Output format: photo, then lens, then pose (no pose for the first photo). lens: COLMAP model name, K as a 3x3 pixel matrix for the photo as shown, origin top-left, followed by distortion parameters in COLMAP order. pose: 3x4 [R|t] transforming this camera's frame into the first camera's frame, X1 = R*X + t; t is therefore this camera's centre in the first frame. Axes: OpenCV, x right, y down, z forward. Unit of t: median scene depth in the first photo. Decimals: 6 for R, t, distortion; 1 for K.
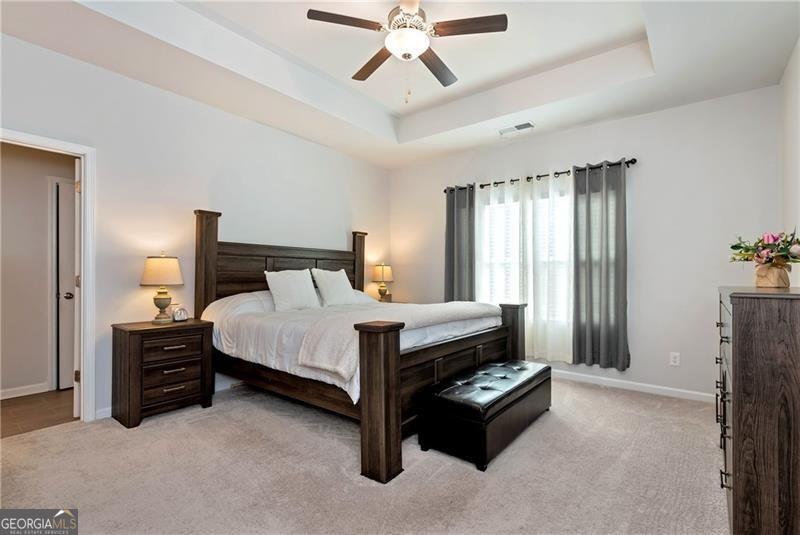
lens RADIAL K [[385.2, 0, 401.8], [0, 385.2, 272.0], [0, 0, 1]] dist [0.000703, 0.000069]
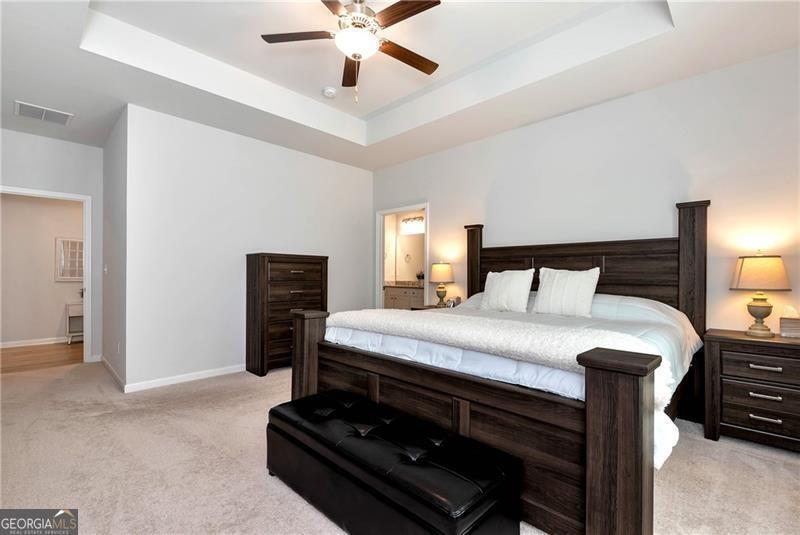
lens RADIAL K [[357.7, 0, 401.5], [0, 357.7, 271.9], [0, 0, 1]] dist [-0.001325, 0.000033]
pose [[-0.125829, -0.015302, -0.991934, 0.261053], [0.002920, 0.999871, -0.015795, 0.004735], [0.992048, -0.004883, -0.125768, 0.348842]]
